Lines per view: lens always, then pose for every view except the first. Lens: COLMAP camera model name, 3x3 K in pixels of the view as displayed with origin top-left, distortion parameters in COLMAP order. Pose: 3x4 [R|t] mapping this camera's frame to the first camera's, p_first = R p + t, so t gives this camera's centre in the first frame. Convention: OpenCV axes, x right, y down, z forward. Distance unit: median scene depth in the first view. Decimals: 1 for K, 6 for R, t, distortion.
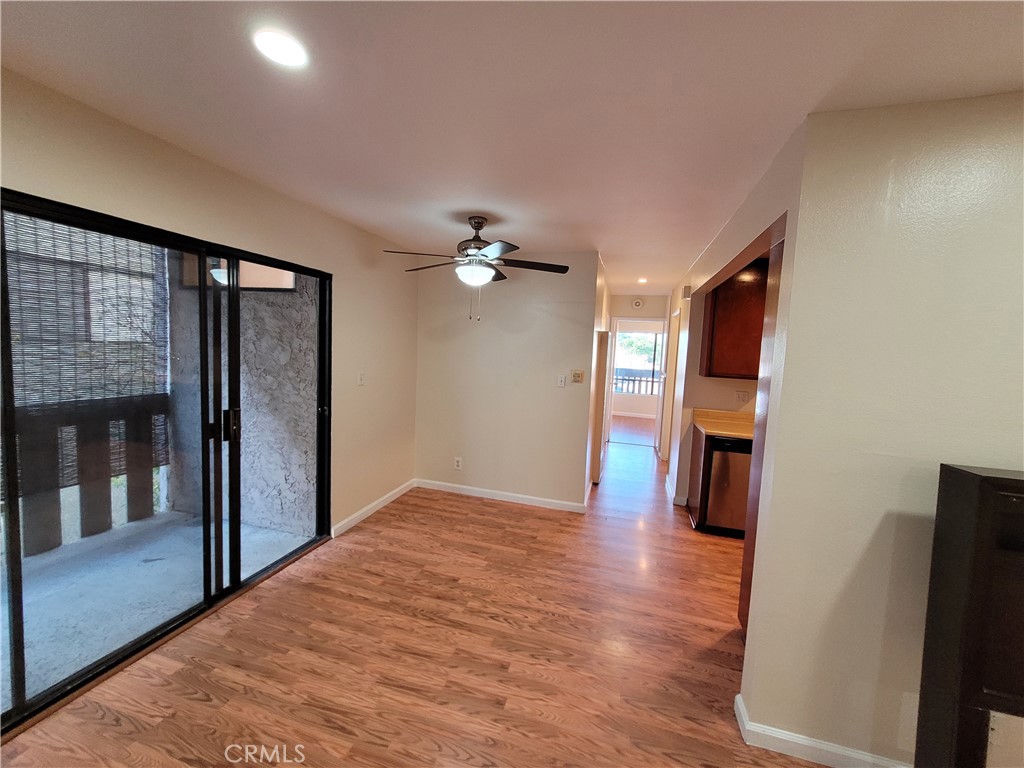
lens RADIAL K [[401.8, 0, 506.9], [0, 401.8, 369.0], [0, 0, 1]] dist [0.005194, -0.000986]
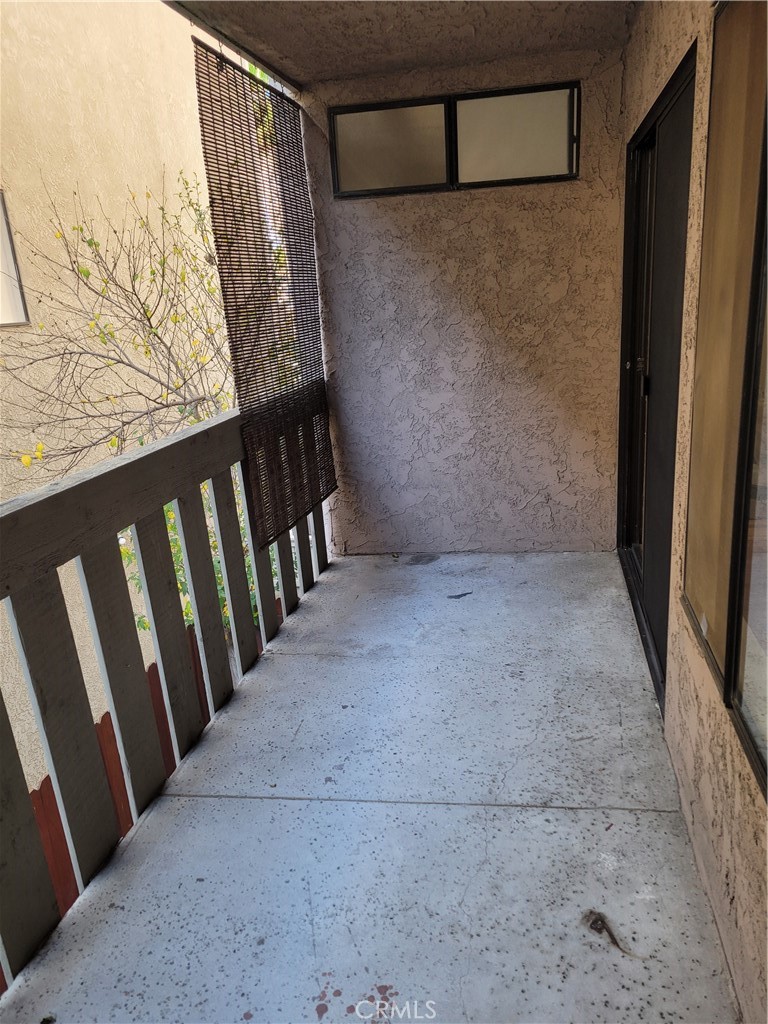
lens RADIAL K [[783.1, 0, 388.7], [0, 783.1, 510.0], [0, 0, 1]] dist [0.051383, -0.013115]
pose [[0.987195, -0.141290, 0.074047, -1.035049], [0.120966, 0.965669, 0.229891, -0.014151], [-0.103986, -0.217990, 0.970395, -0.296693]]
